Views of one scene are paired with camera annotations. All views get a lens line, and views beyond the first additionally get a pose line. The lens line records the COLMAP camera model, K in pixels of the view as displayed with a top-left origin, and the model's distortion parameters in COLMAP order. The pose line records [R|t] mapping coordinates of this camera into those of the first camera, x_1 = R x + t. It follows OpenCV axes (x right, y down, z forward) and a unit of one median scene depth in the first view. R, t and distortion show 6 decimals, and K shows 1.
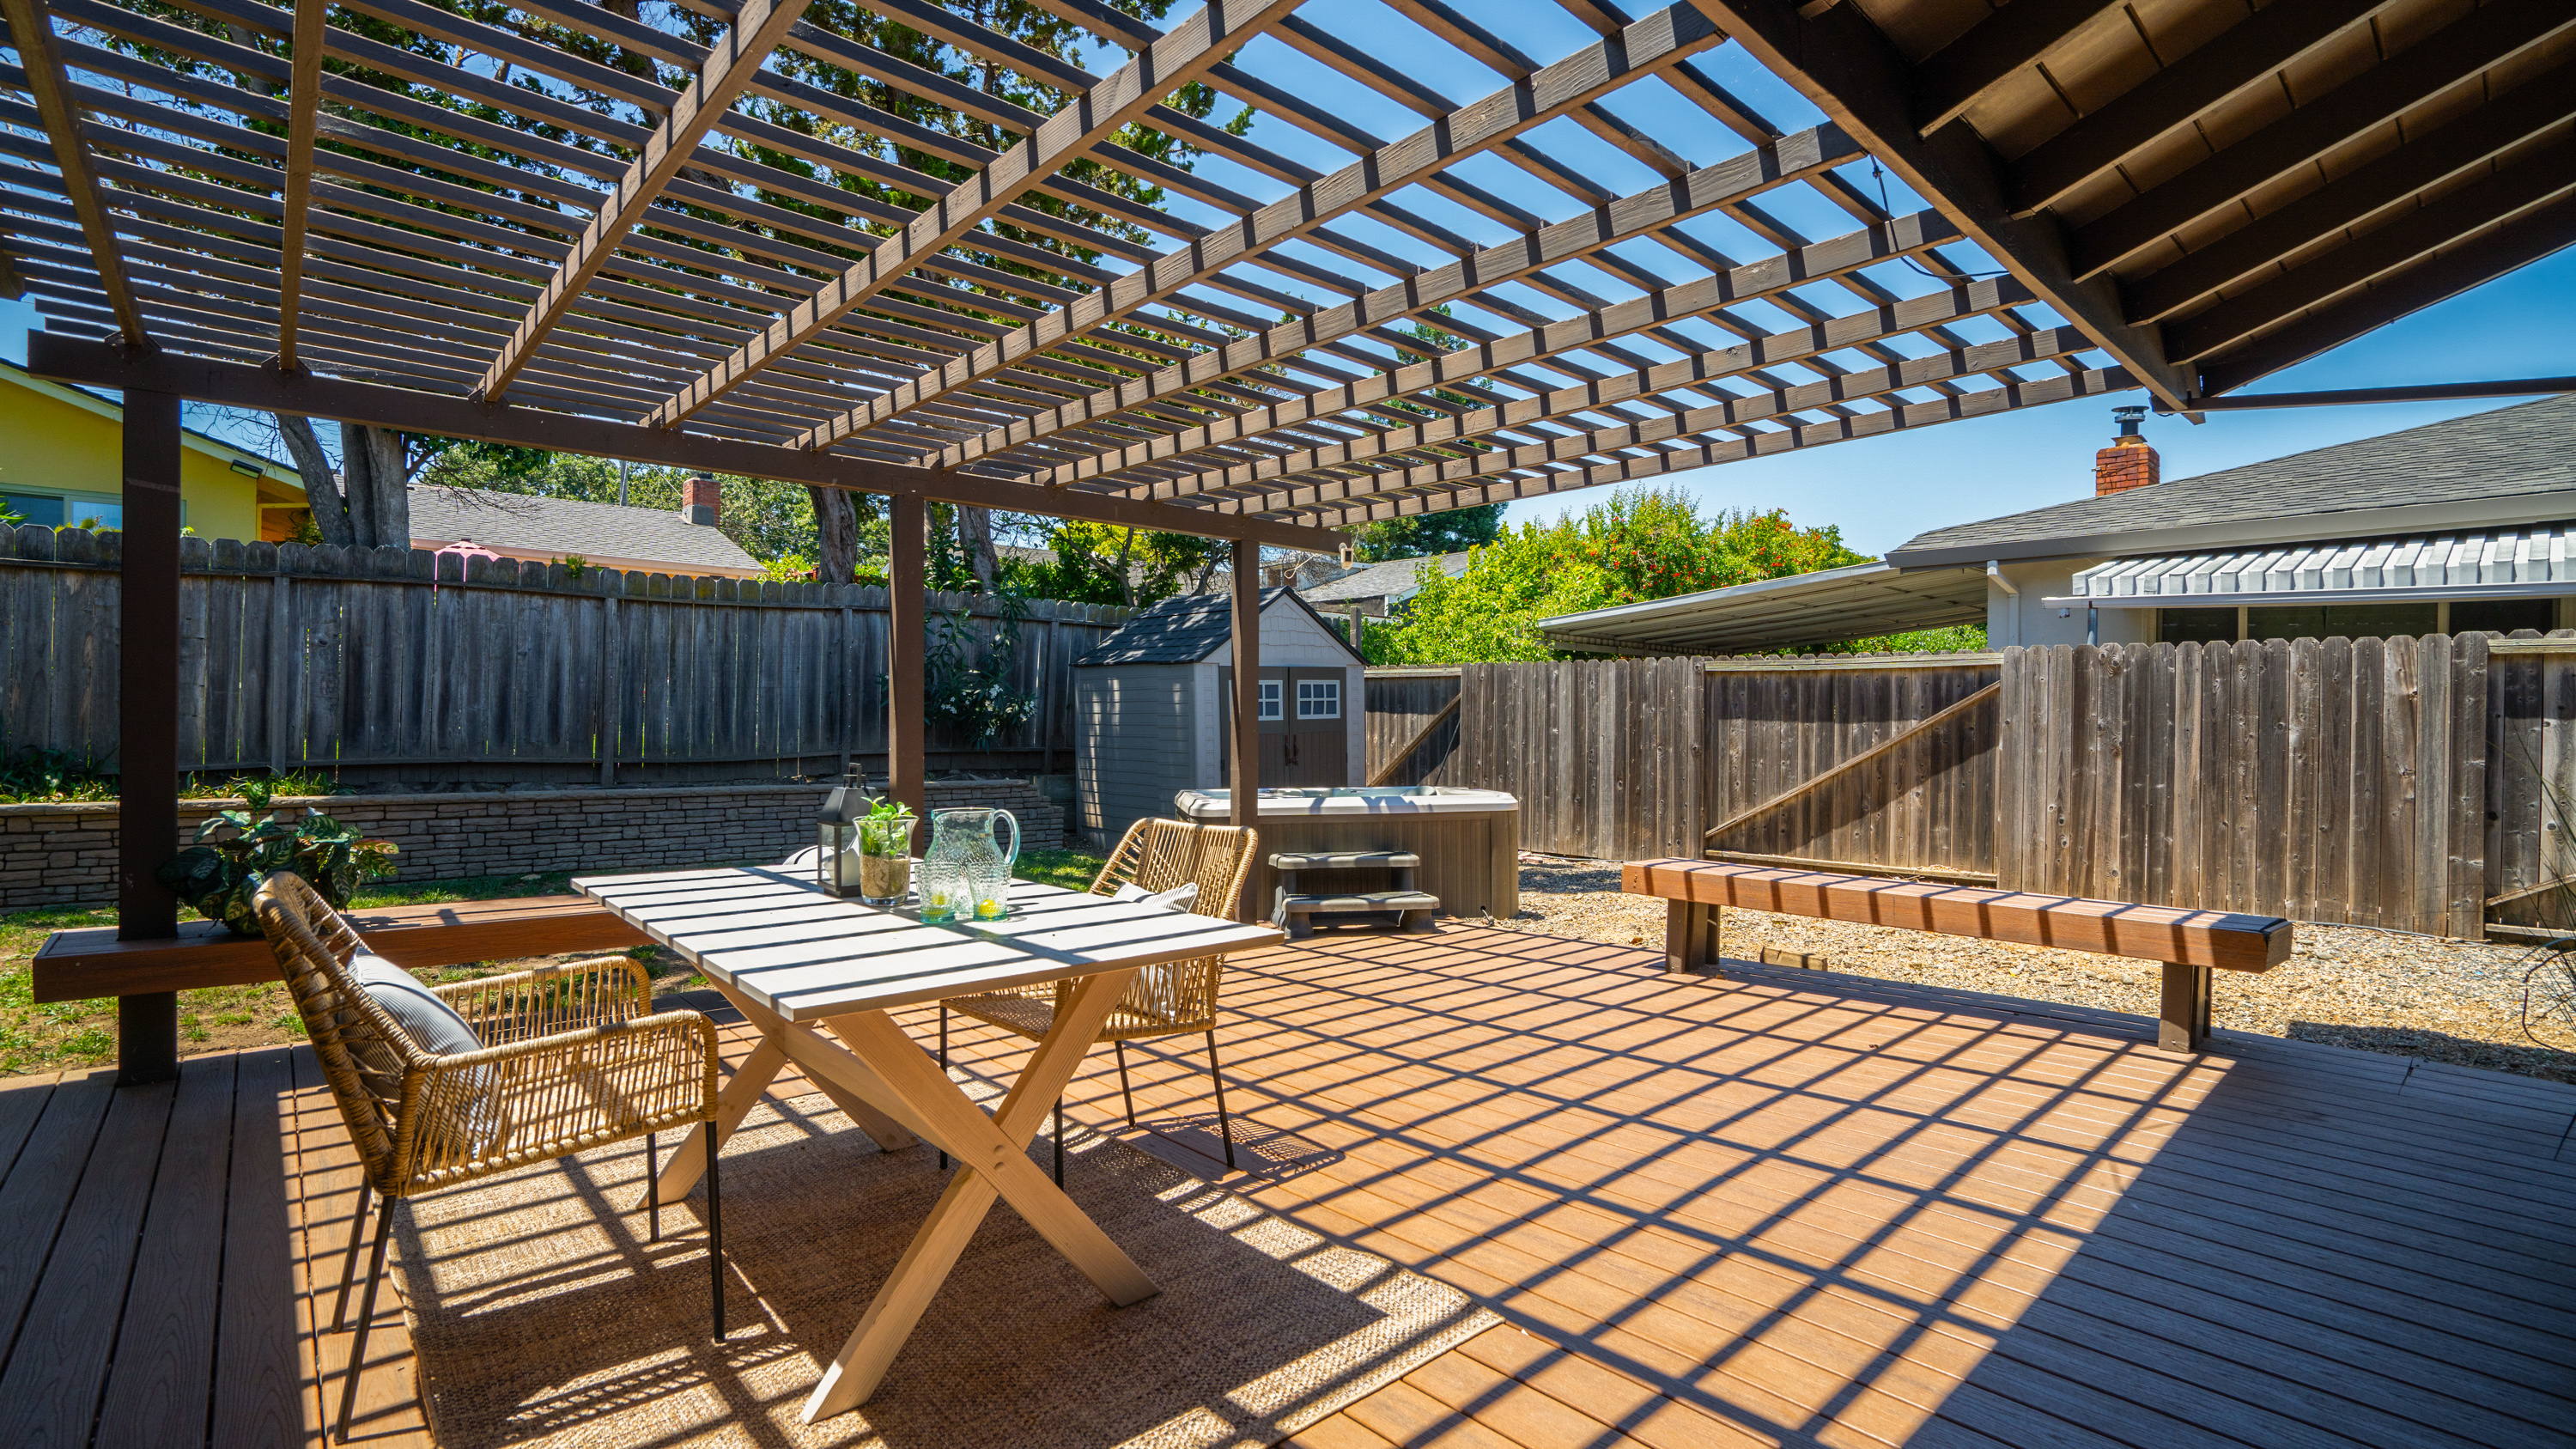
lens RADIAL K [[1189.8, 0, 1284.8], [0, 1189.8, 724.2], [0, 0, 1]] dist [-0.064008, 0.024711]
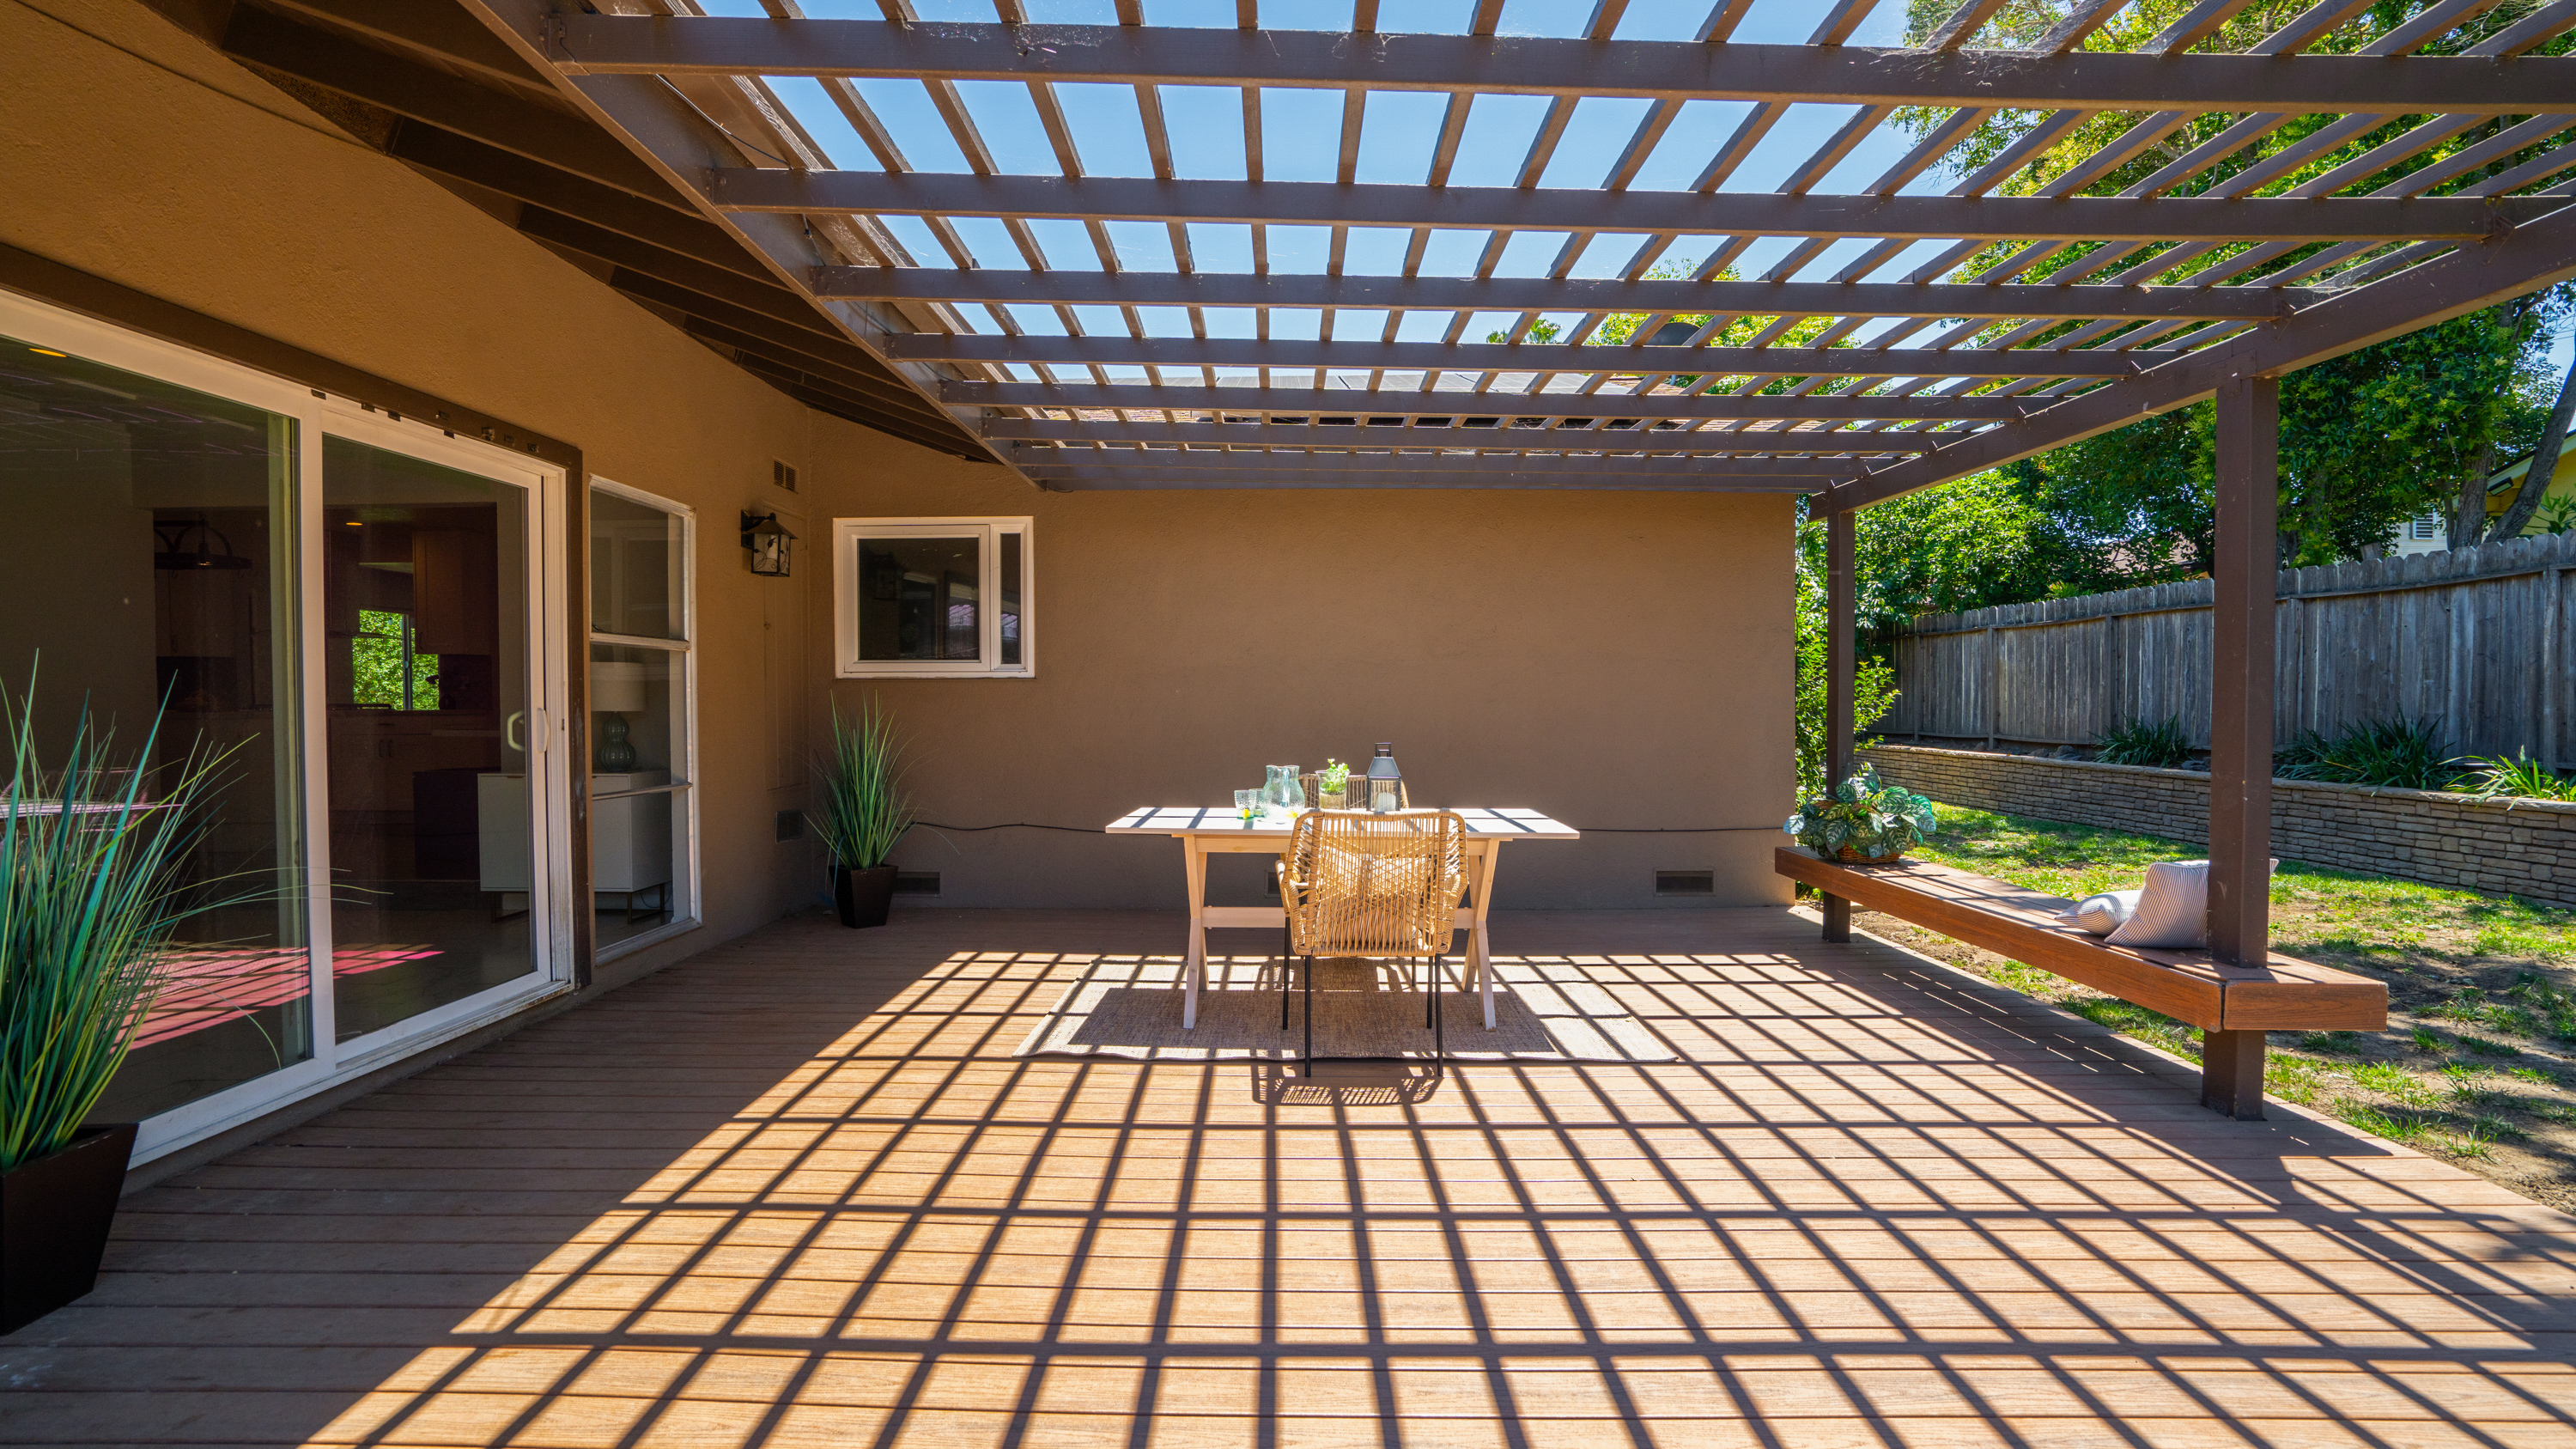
lens RADIAL K [[1189.8, 0, 1284.8], [0, 1189.8, 724.2], [0, 0, 1]] dist [-0.064008, 0.024711]
pose [[-0.668138, 0.007269, -0.744002, 0.292350], [-0.007439, 0.999837, 0.016450, -0.005703], [0.744001, 0.016525, -0.667975, 0.590456]]
